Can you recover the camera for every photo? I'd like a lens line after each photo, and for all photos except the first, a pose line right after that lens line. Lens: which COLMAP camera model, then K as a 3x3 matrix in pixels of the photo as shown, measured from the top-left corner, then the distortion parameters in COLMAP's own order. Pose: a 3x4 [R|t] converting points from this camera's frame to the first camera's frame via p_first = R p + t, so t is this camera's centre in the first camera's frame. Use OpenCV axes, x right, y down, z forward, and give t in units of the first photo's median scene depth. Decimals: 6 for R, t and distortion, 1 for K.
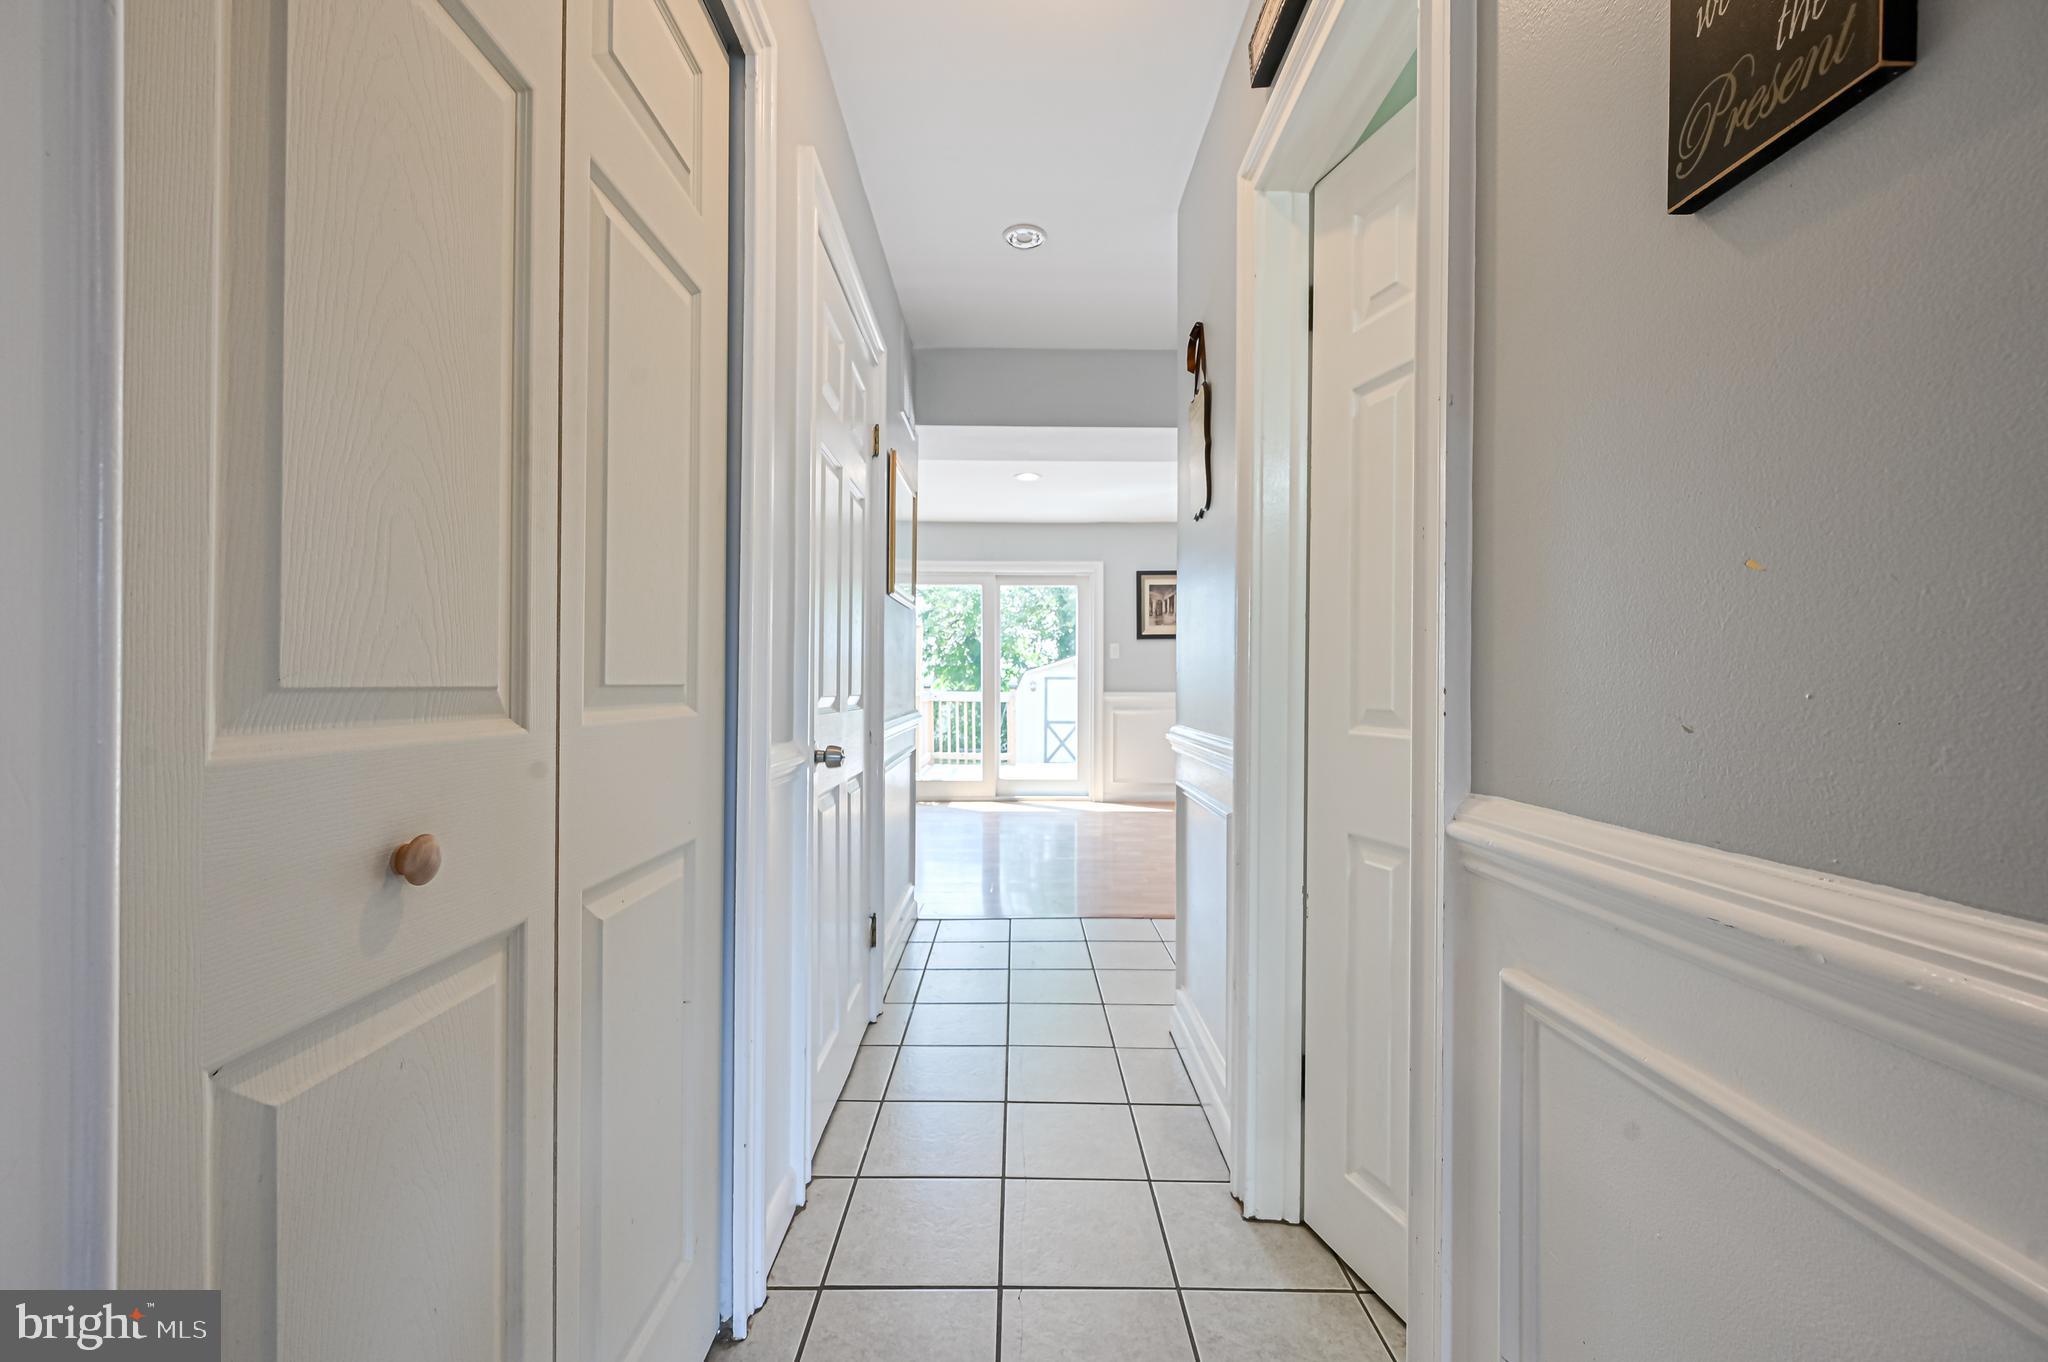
lens RADIAL K [[802.7, 0, 1021.3], [0, 802.7, 679.2], [0, 0, 1]] dist [-0.000802, 0.000348]
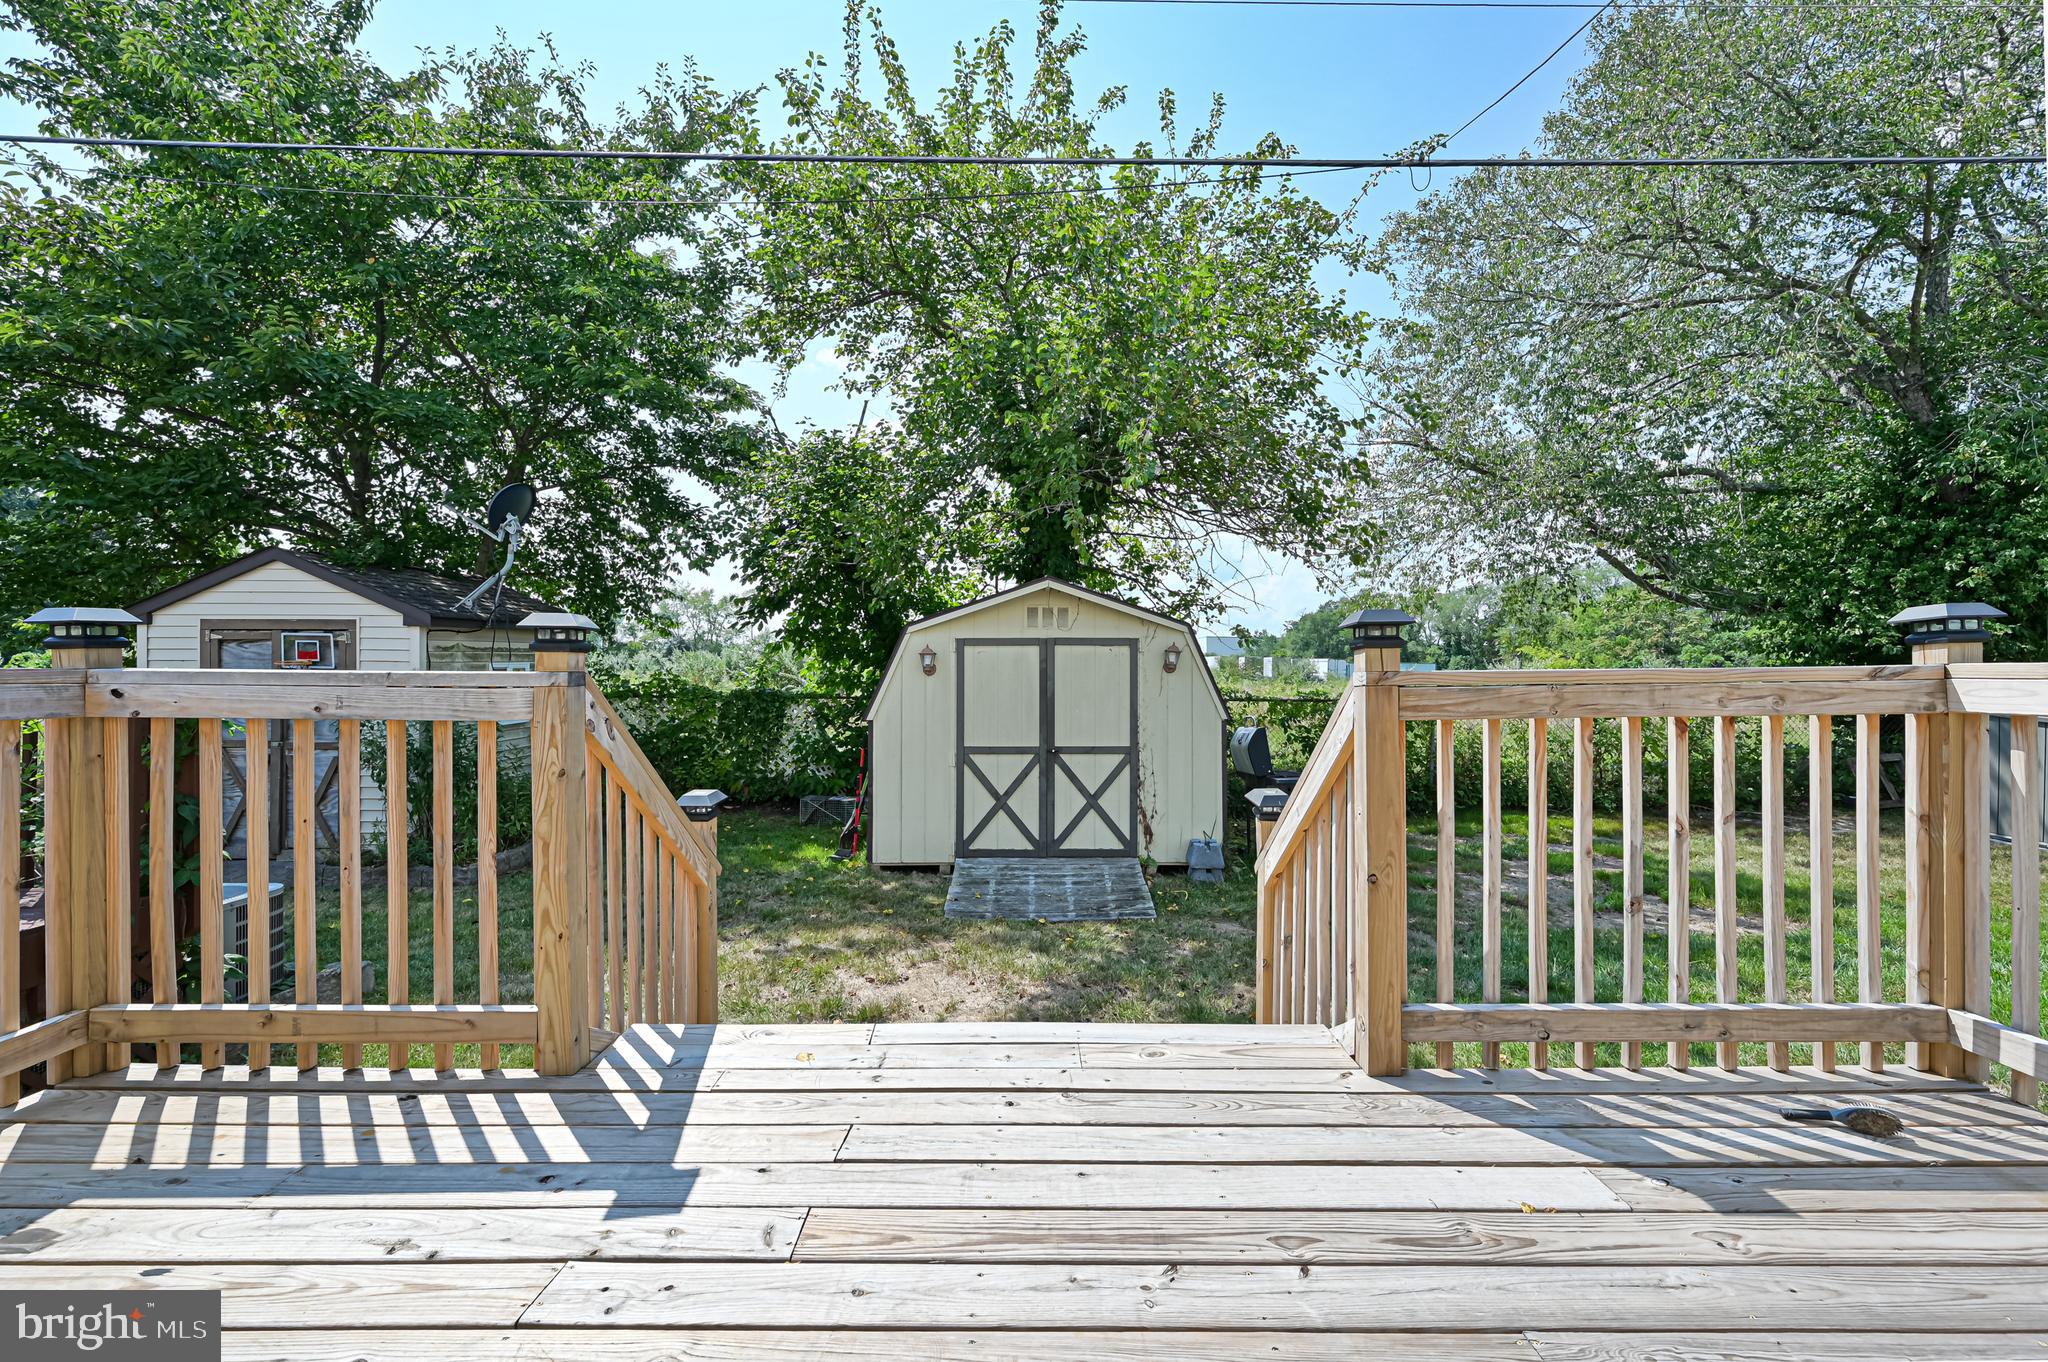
lens RADIAL K [[802.7, 0, 1017.0], [0, 802.7, 673.3], [0, 0, 1]] dist [-0.000802, 0.000348]
pose [[0.999972, -0.003498, 0.006554, 0.110418], [0.003469, 0.999984, 0.004488, 0.024942], [-0.006570, -0.004465, 0.999968, 1.157367]]
